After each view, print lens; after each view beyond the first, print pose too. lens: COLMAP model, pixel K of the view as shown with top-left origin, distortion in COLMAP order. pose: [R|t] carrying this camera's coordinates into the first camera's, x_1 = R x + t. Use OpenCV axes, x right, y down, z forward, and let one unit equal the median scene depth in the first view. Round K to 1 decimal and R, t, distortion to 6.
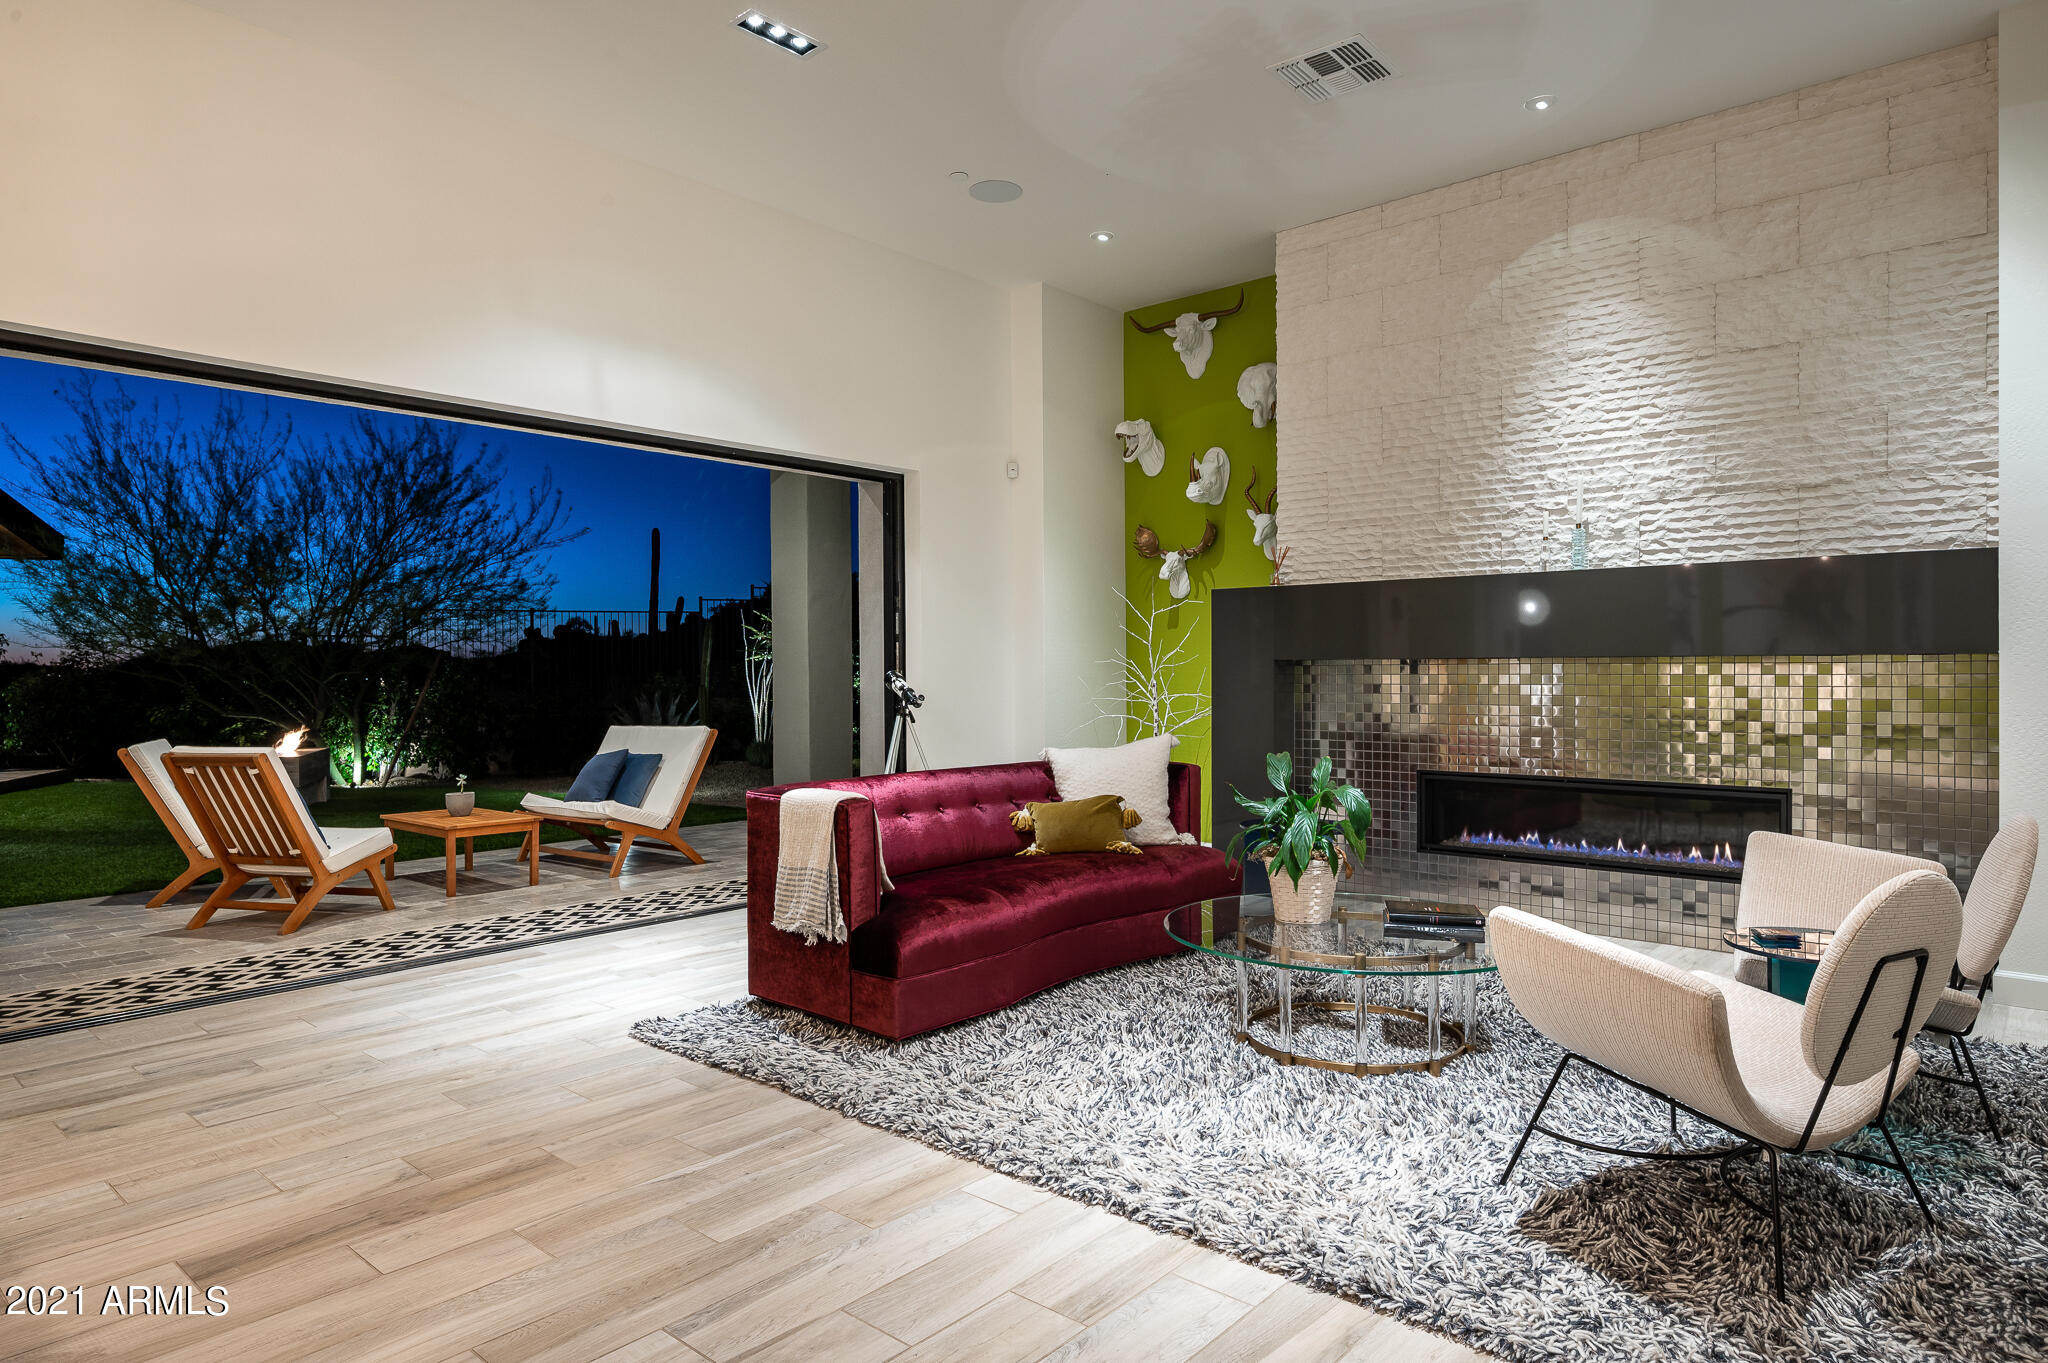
lens RADIAL K [[1182.1, 0, 1017.2], [0, 1182.1, 677.9], [0, 0, 1]] dist [-0.001558, -0.000501]
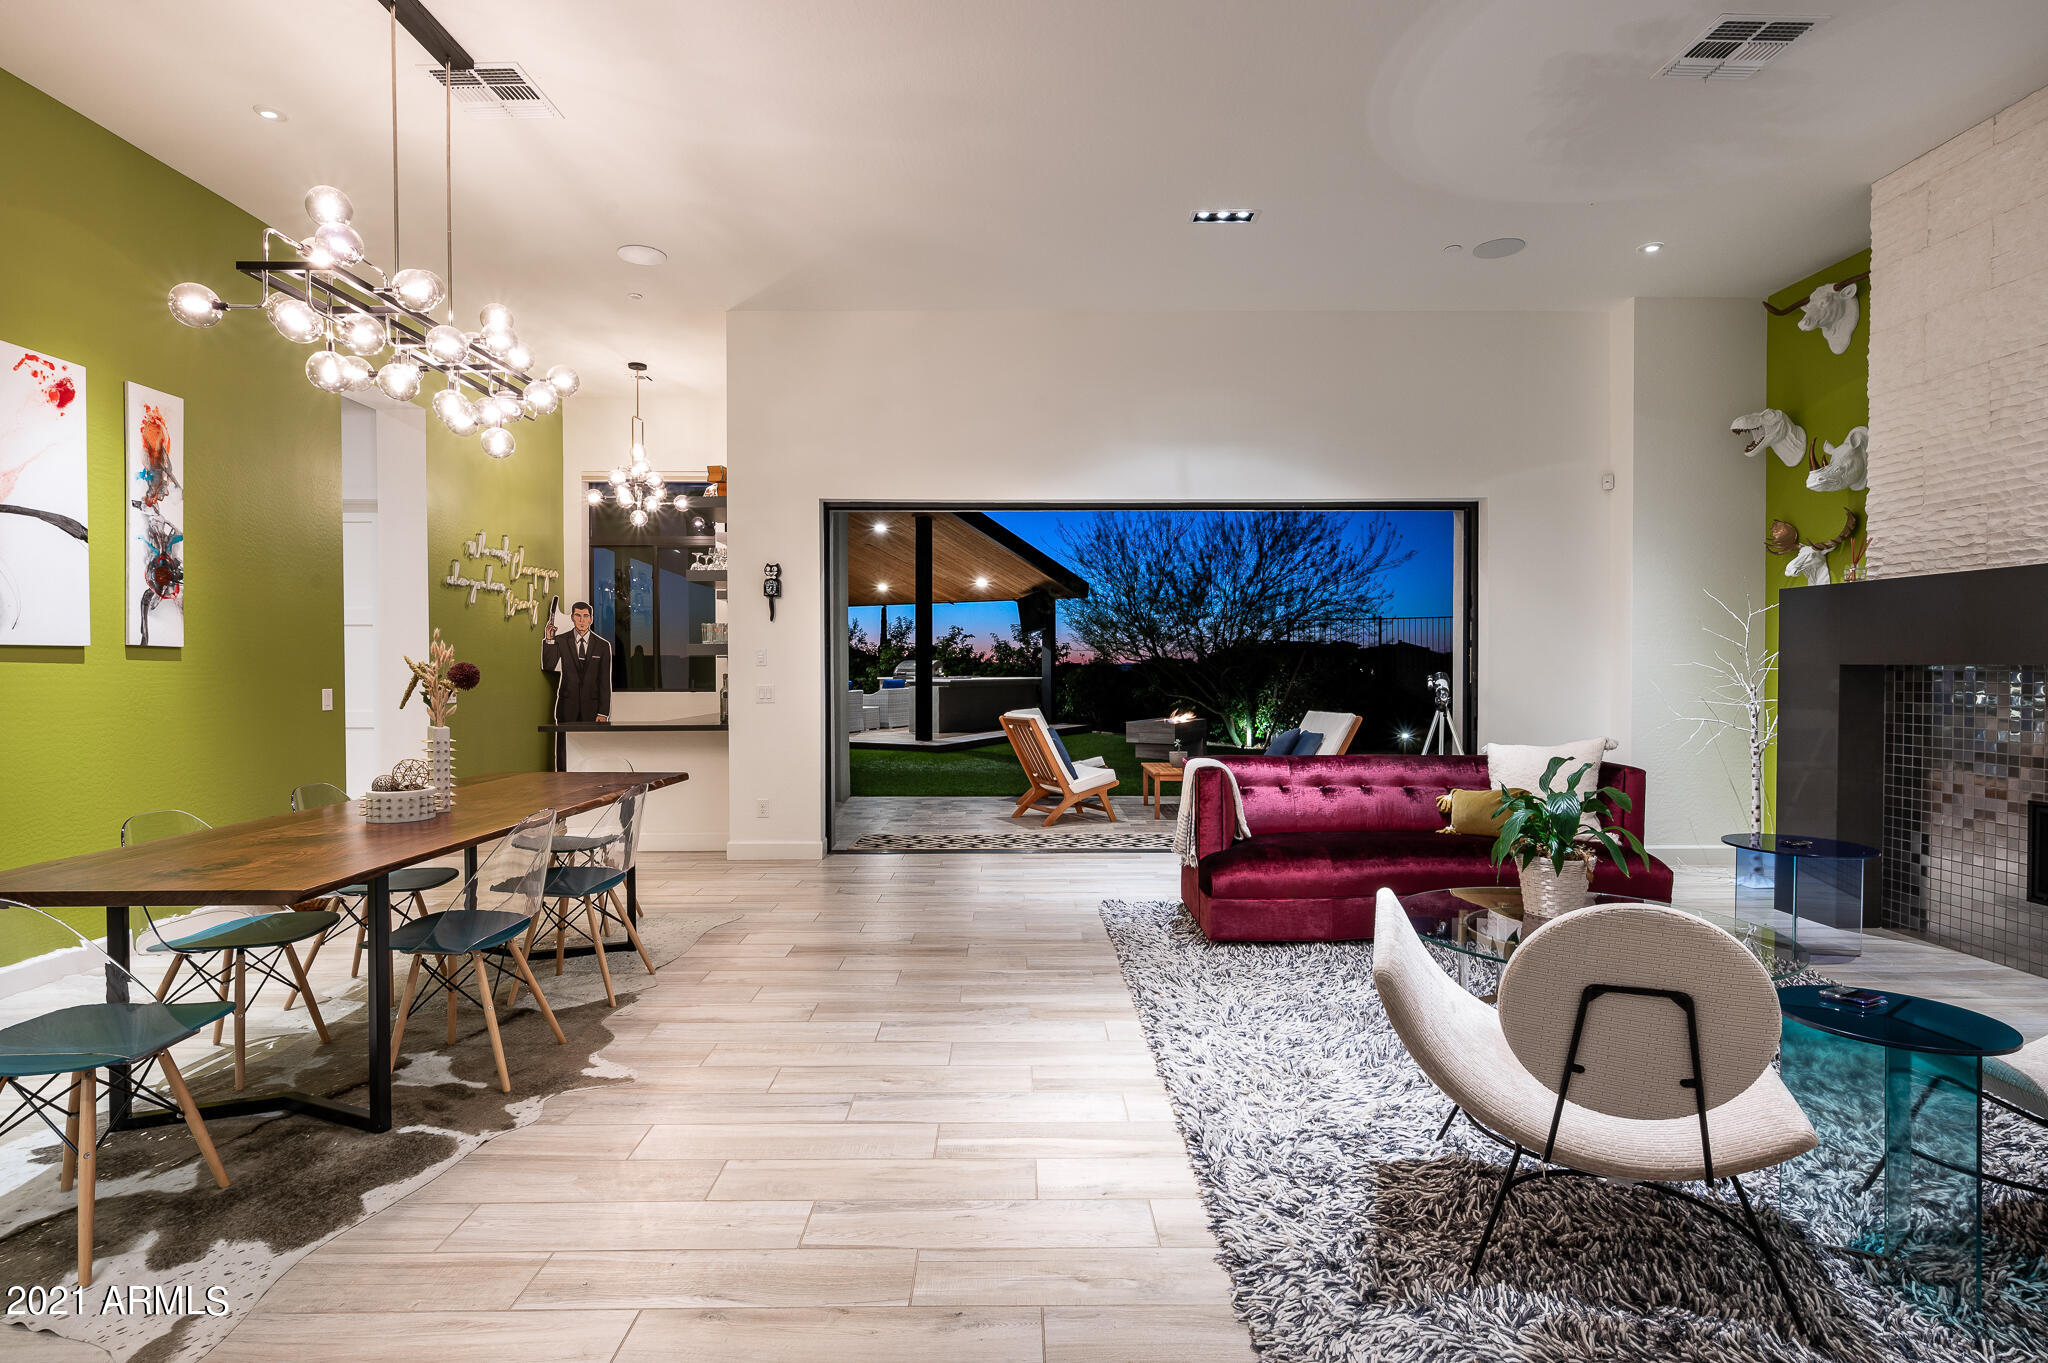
lens RADIAL K [[986.6, 0, 1028.4], [0, 986.6, 672.5], [0, 0, 1]] dist [0.002248, 0.000022]
pose [[0.678061, 0.010013, -0.734937, 0.365625], [-0.008394, 0.999947, 0.005880, -0.008766], [0.734958, 0.002182, 0.678109, 0.032062]]
